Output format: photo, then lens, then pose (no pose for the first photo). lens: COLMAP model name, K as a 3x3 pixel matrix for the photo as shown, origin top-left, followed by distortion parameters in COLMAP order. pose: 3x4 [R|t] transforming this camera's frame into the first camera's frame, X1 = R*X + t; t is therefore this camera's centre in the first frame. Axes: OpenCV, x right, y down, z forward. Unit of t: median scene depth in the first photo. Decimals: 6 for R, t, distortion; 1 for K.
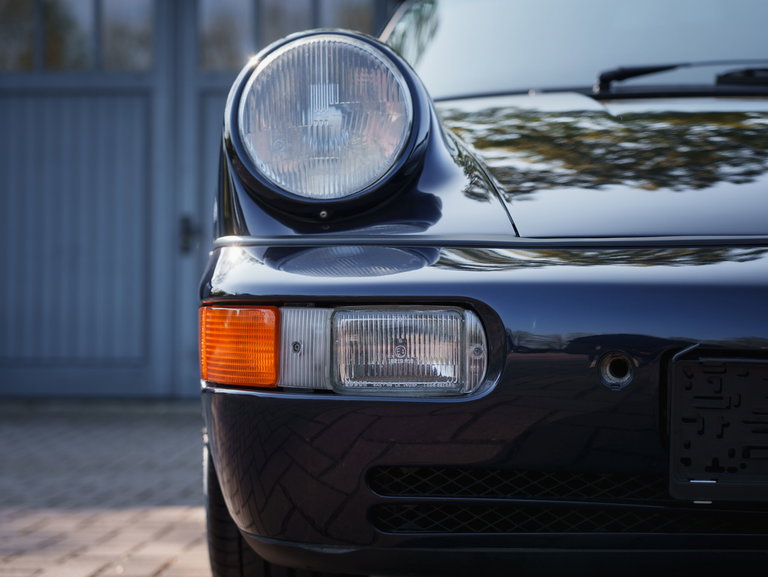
lens RADIAL K [[1568.1, 0, 384.0], [0, 1568.1, 288.5], [0, 0, 1]] dist [0.022852, -0.034386]
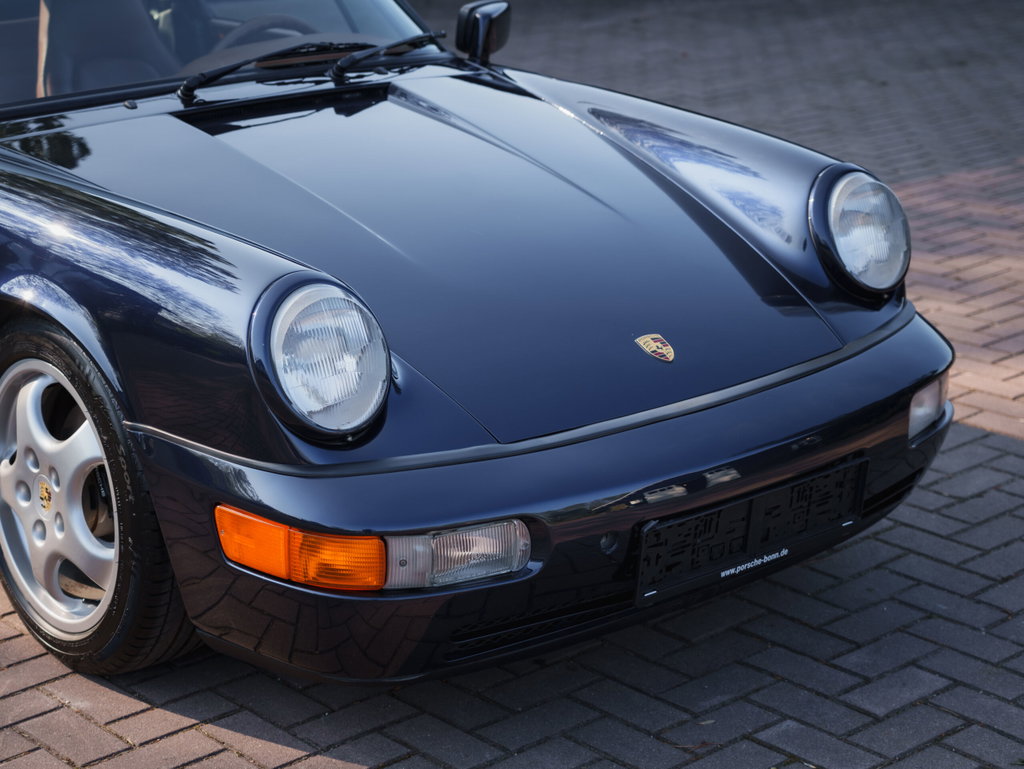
lens RADIAL K [[2090.8, 0, 512.0], [0, 2090.8, 384.5], [0, 0, 1]] dist [0.022852, -0.034386]
pose [[0.739042, -0.215012, 0.638425, -1.044344], [-0.014535, 0.942387, 0.334208, -0.675955], [-0.673502, -0.256273, 0.693339, -0.306587]]
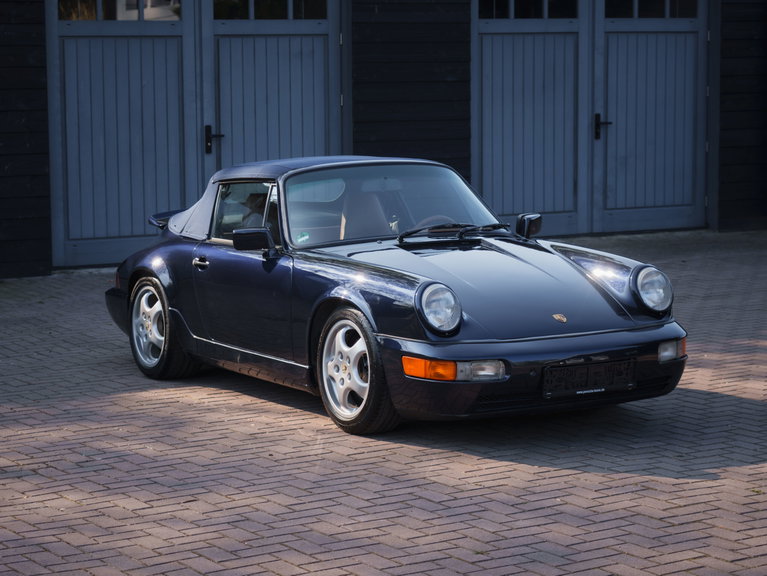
lens RADIAL K [[1878.7, 0, 383.5], [0, 1878.7, 288.0], [0, 0, 1]] dist [0.083111, 0.129313]
pose [[0.843187, -0.083098, 0.531160, -2.701940], [0.000002, 0.987983, 0.154563, -0.901362], [-0.537621, -0.130324, 0.833054, -2.892782]]
